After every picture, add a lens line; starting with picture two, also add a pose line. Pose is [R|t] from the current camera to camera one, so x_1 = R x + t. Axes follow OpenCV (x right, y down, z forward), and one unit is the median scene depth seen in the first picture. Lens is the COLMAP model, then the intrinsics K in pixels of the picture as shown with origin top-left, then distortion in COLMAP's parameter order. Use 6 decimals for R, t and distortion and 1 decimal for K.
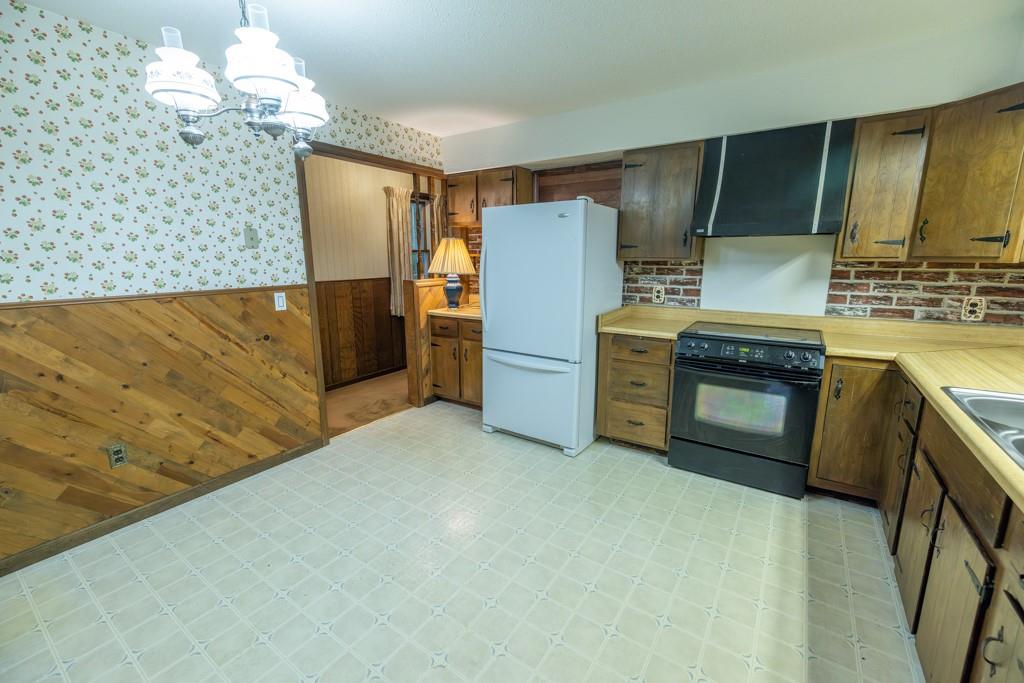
lens RADIAL K [[432.6, 0, 507.6], [0, 432.6, 342.0], [0, 0, 1]] dist [-0.004612, -0.000337]
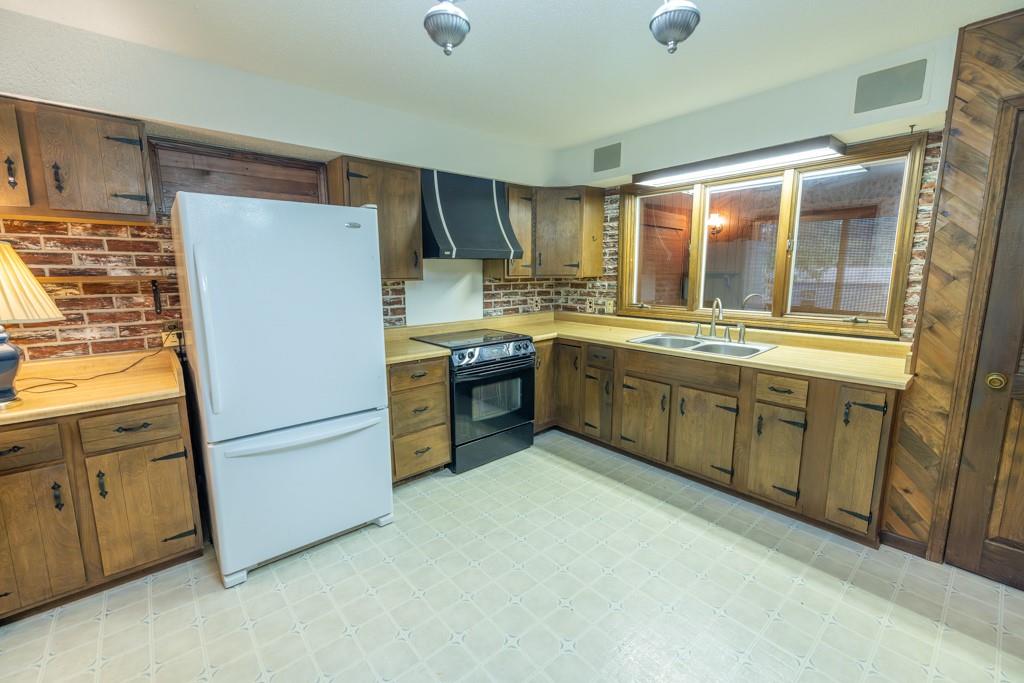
lens RADIAL K [[432.6, 0, 507.8], [0, 432.6, 339.1], [0, 0, 1]] dist [-0.004612, -0.000337]
pose [[0.245024, -0.150188, 0.957813, -0.583644], [0.193869, 0.975566, 0.103377, -0.125152], [-0.949936, 0.160360, 0.268154, 0.579869]]
